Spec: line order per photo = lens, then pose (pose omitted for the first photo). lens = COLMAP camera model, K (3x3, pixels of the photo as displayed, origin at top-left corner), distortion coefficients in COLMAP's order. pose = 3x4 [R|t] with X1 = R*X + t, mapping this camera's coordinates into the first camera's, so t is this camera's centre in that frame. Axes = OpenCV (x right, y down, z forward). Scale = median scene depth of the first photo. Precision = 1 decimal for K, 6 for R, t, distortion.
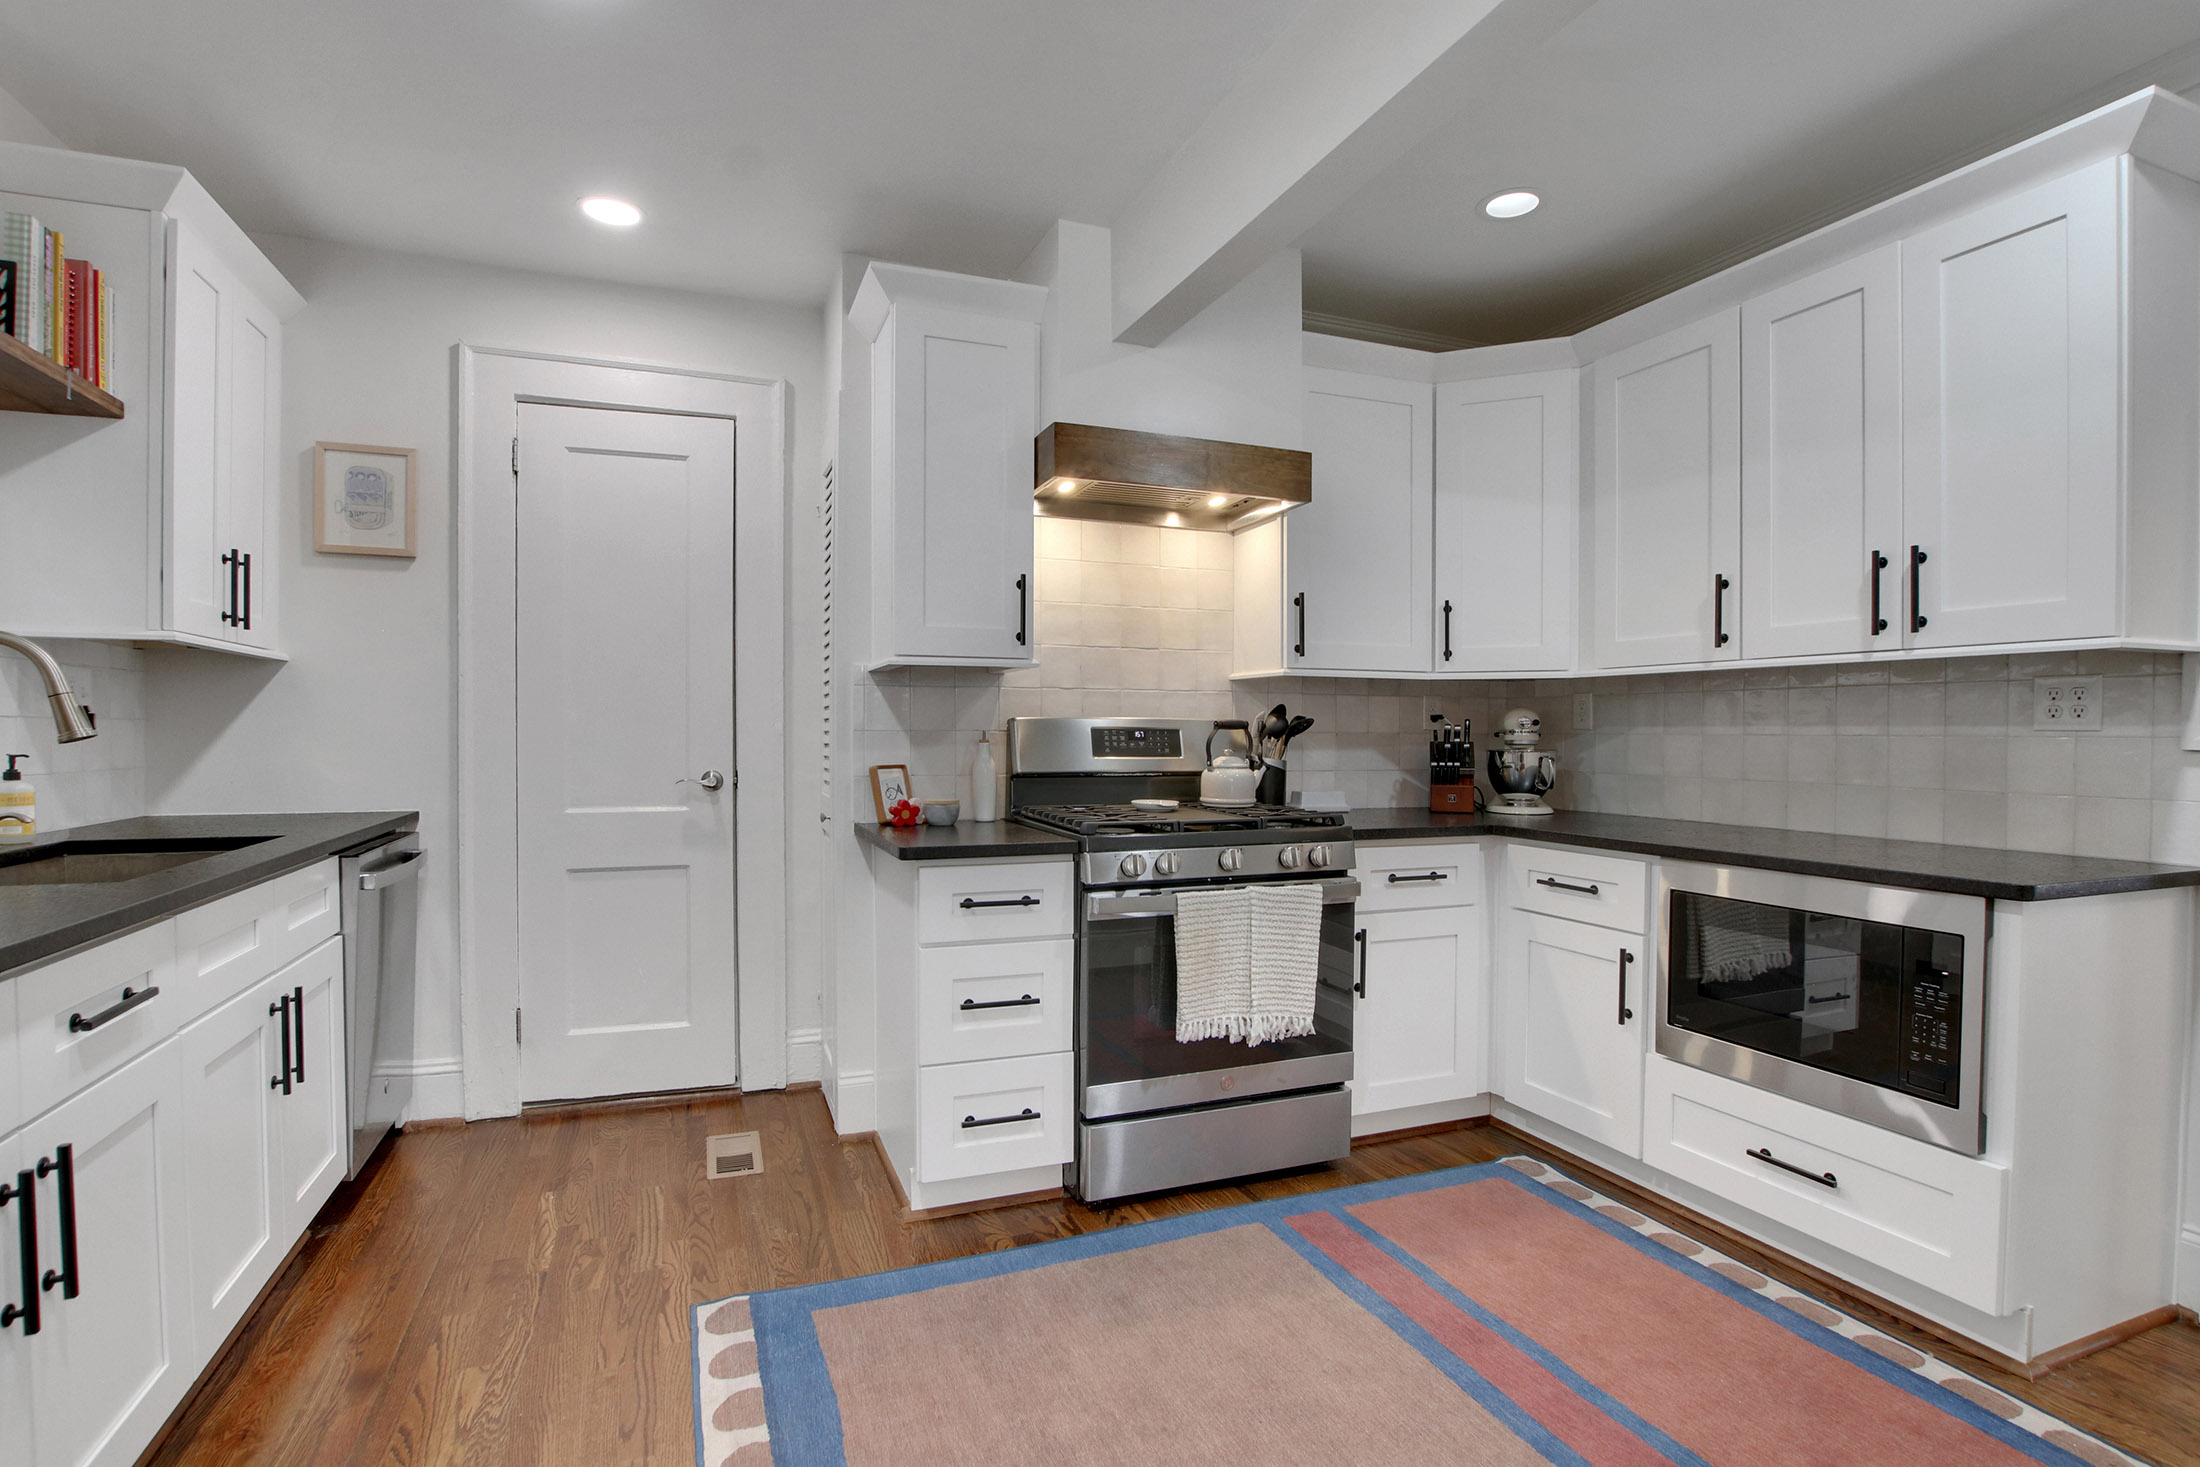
lens RADIAL K [[1053.5, 0, 1109.2], [0, 1053.5, 735.3], [0, 0, 1]] dist [-0.015767, 0.000926]
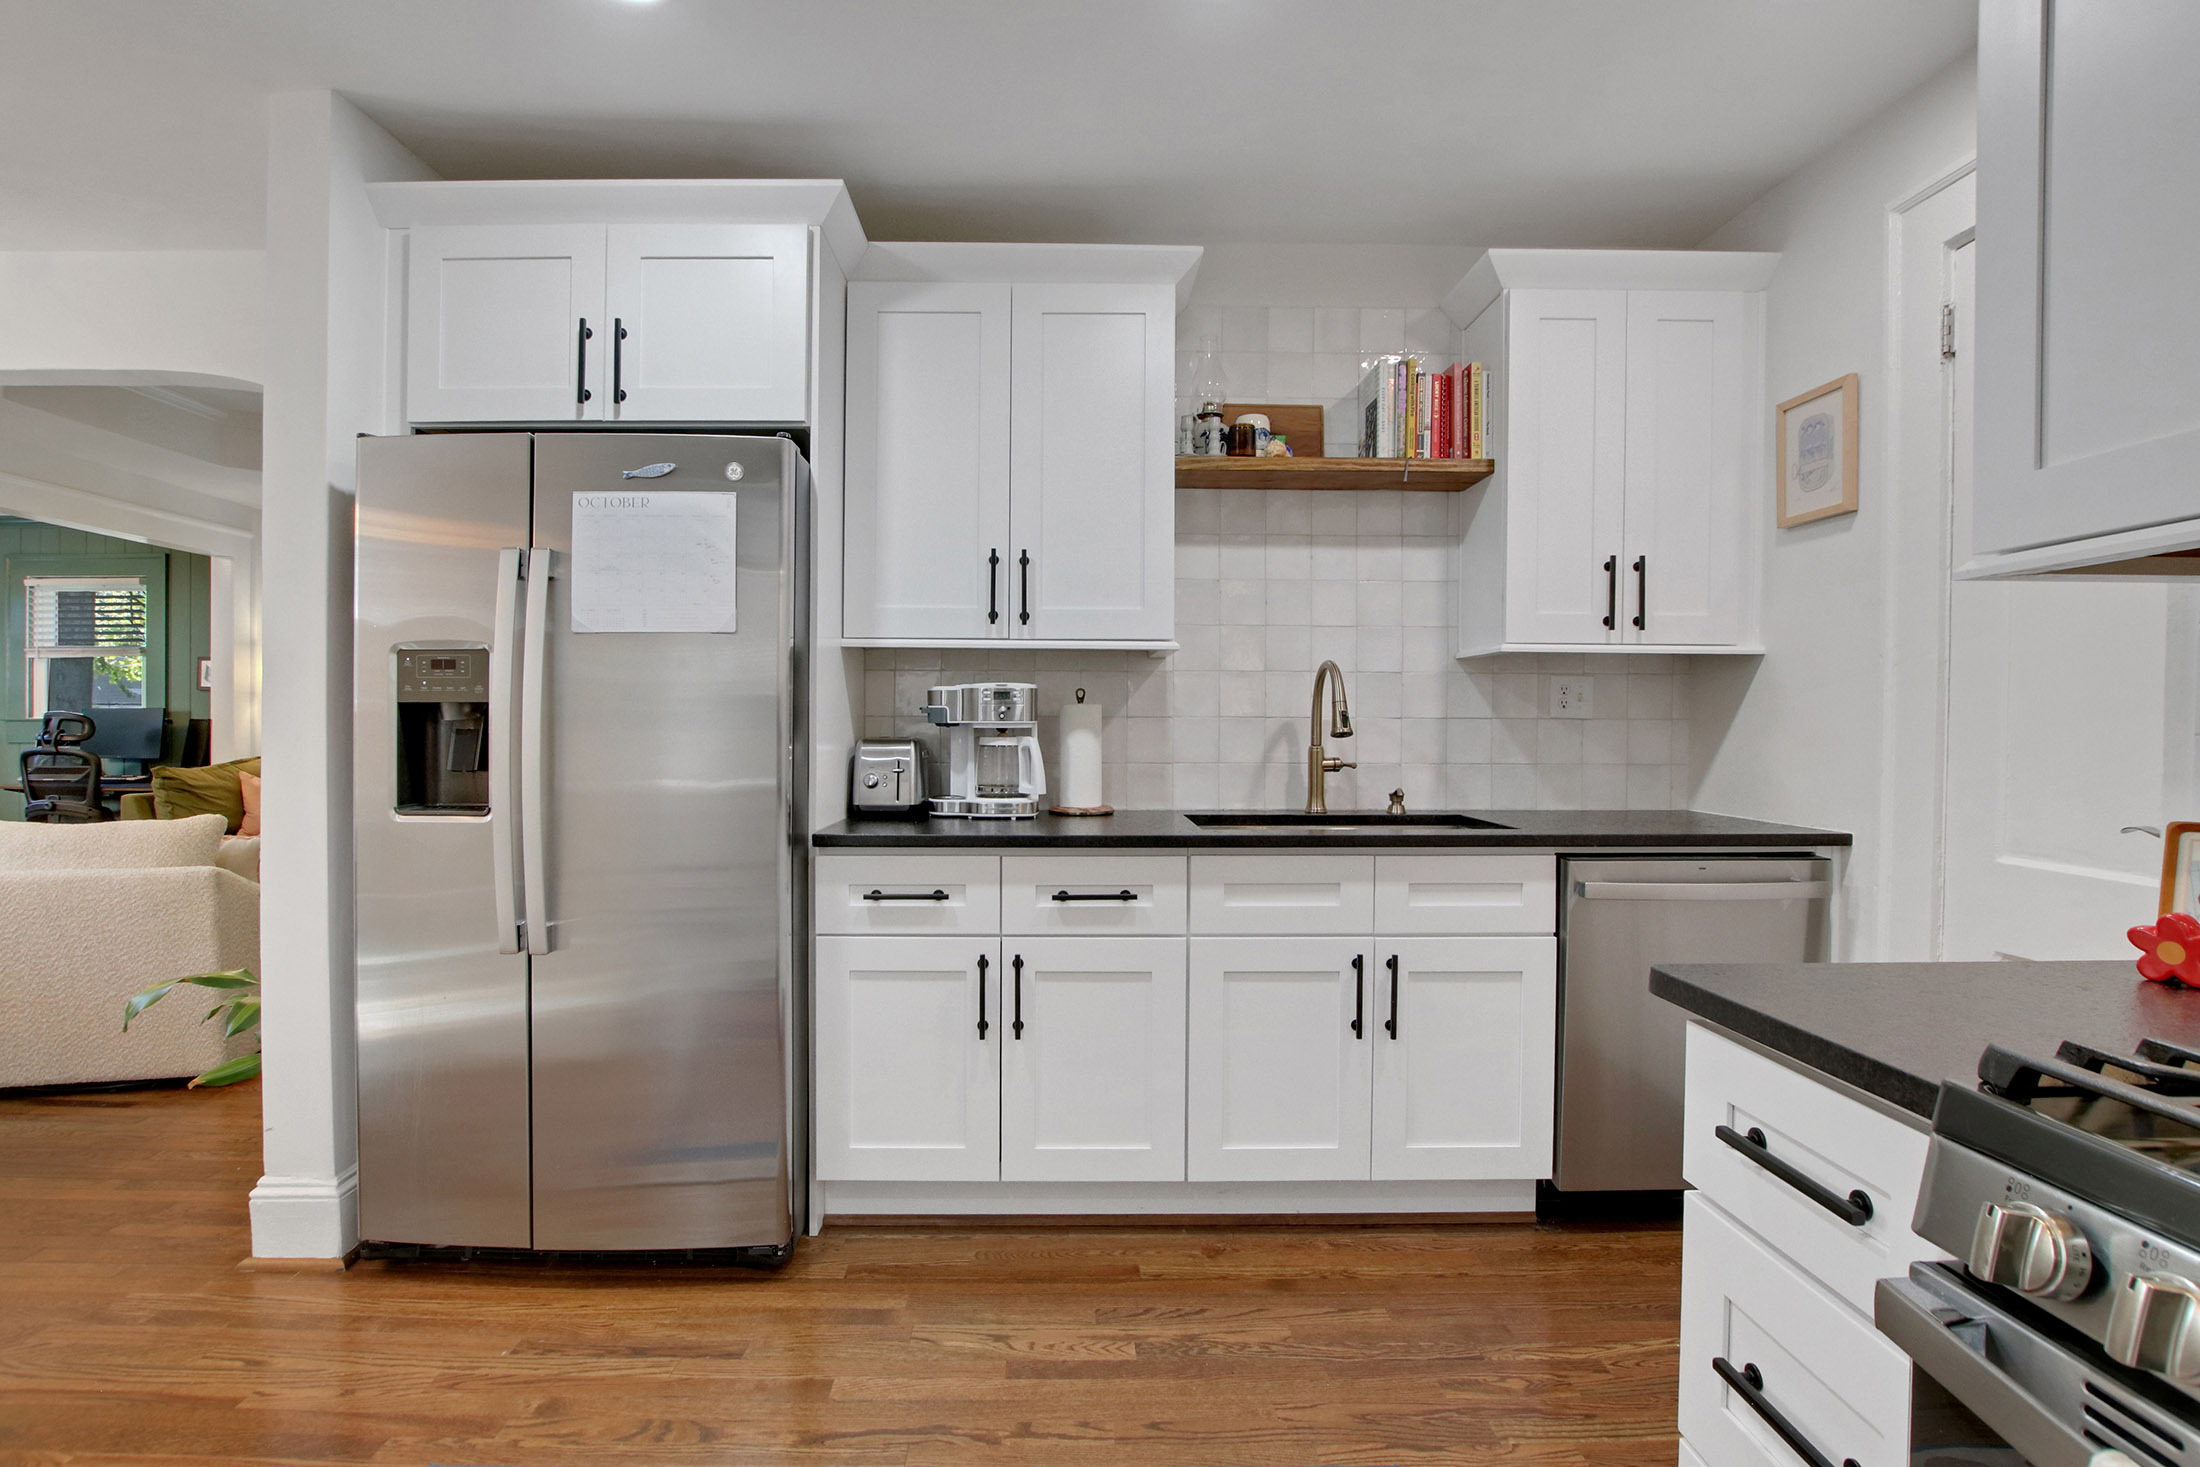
lens RADIAL K [[1067.3, 0, 1087.3], [0, 1067.3, 729.7], [0, 0, 1]] dist [-0.027453, 0.000986]
pose [[-0.382432, 0.001883, -0.923982, 0.335275], [-0.007984, 0.999954, 0.005343, -0.005974], [0.923949, 0.009420, -0.382400, 0.880325]]
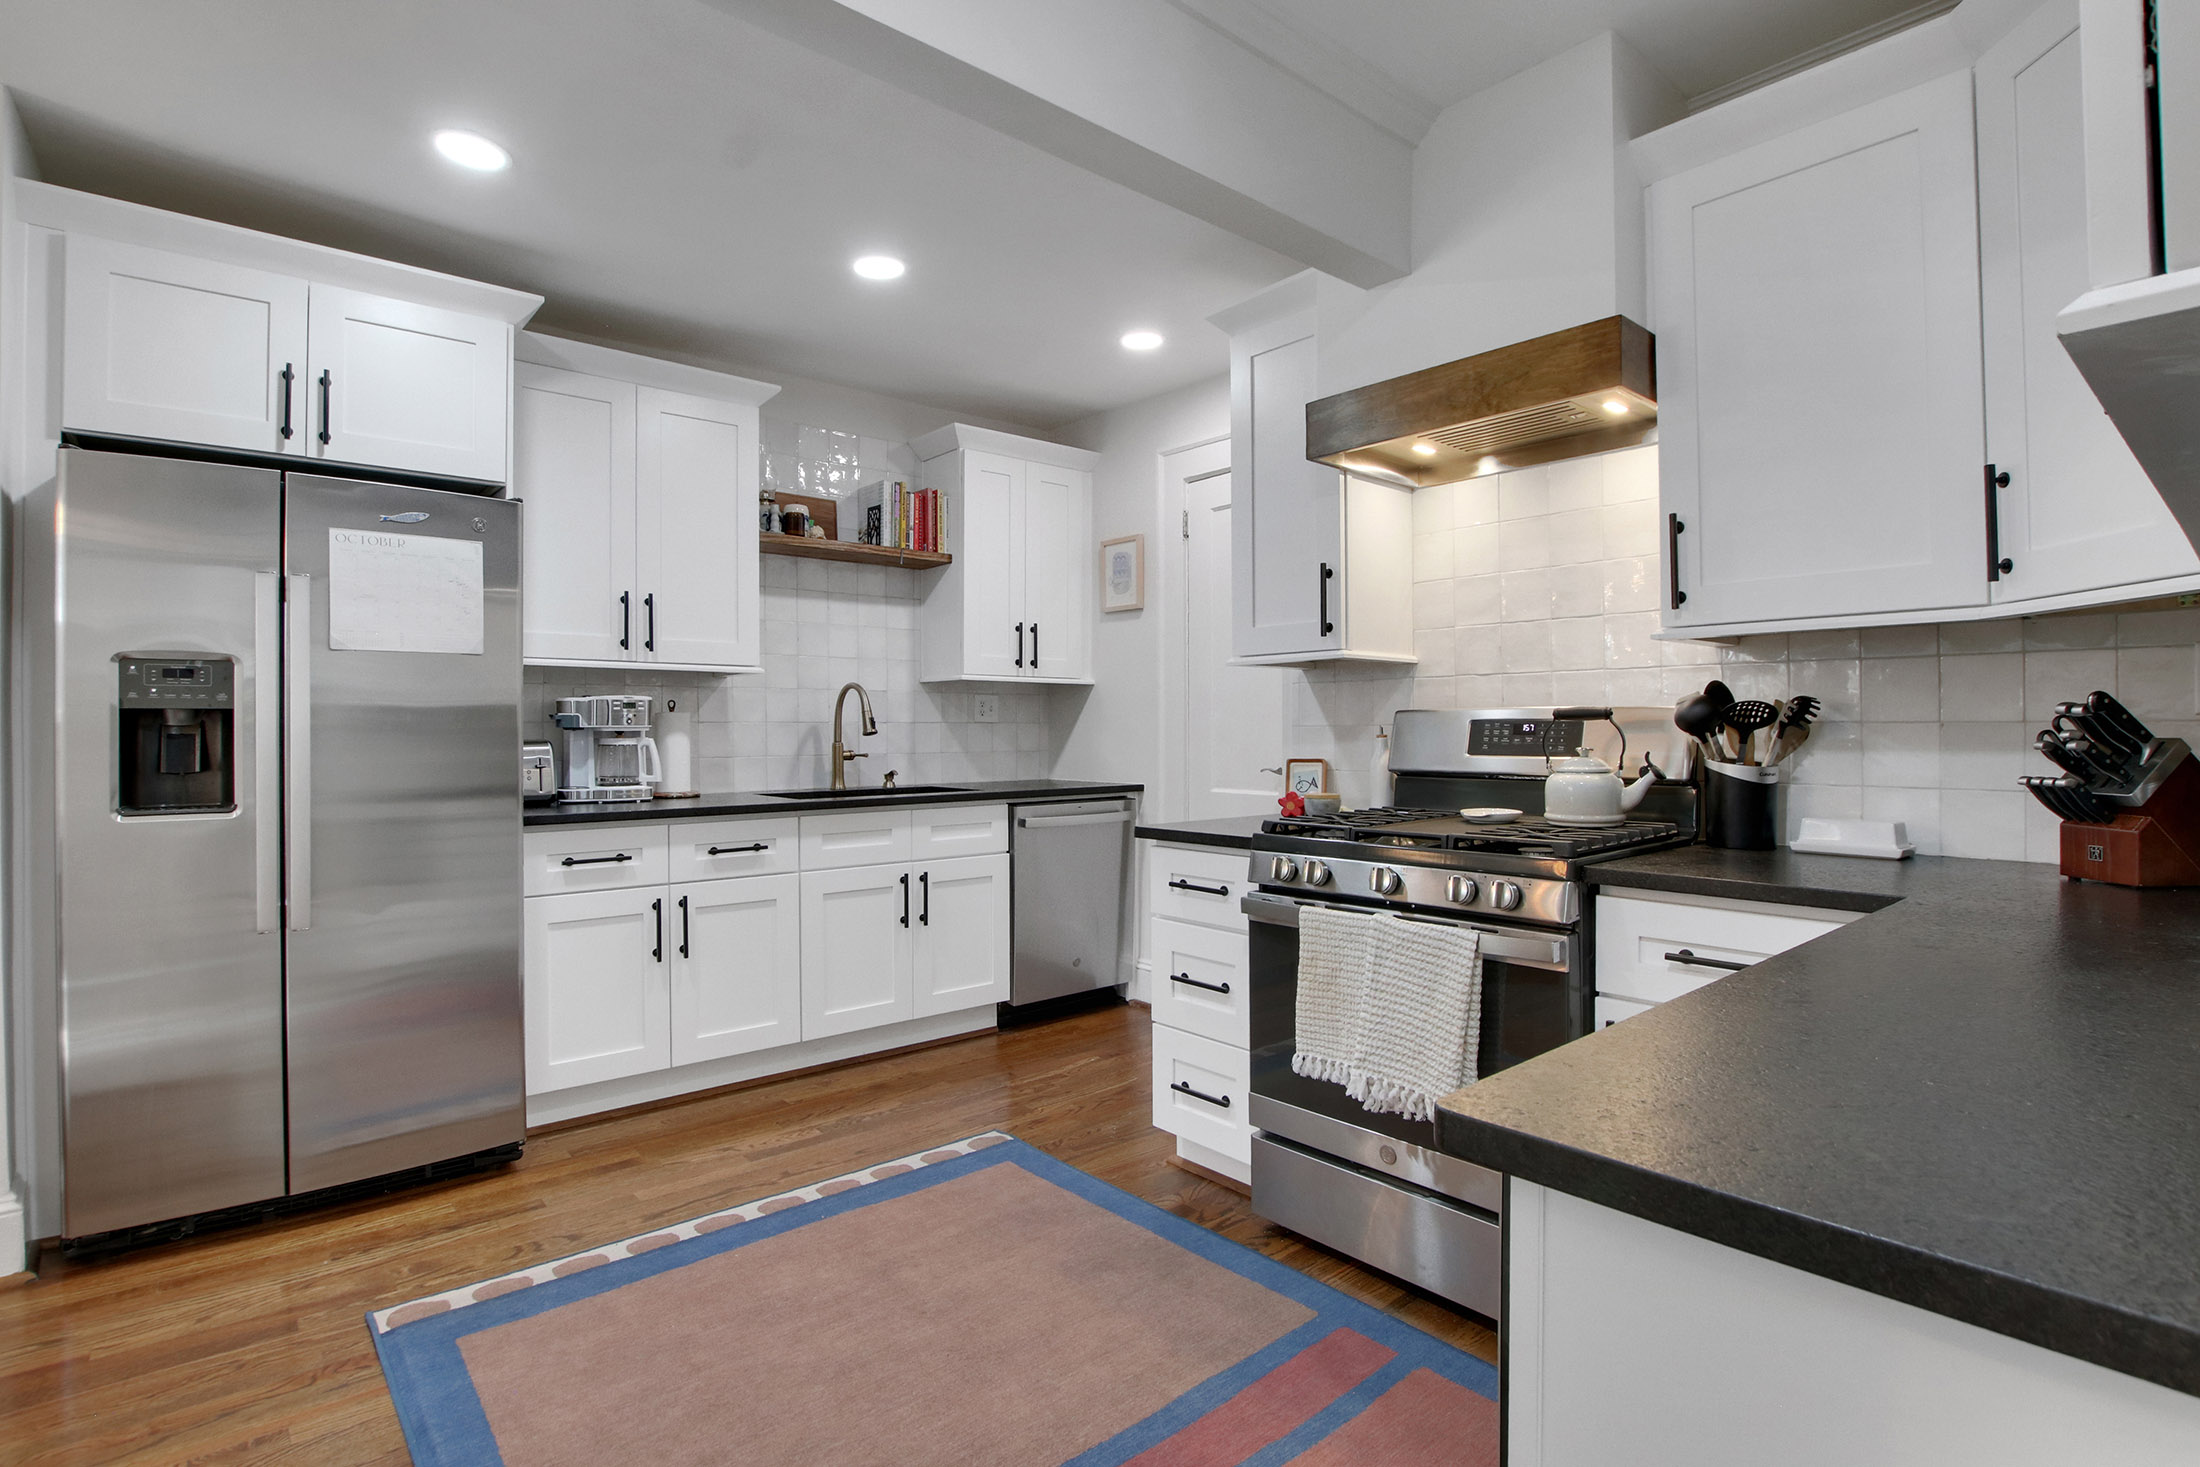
lens RADIAL K [[1110.9, 0, 1101.6], [0, 1110.9, 717.1], [0, 0, 1]] dist [-0.000220, 0.000076]
pose [[0.303951, -0.015816, -0.952556, 0.896735], [0.001882, 0.999870, -0.016001, 0.004811], [0.952686, 0.003070, 0.303941, 0.548964]]
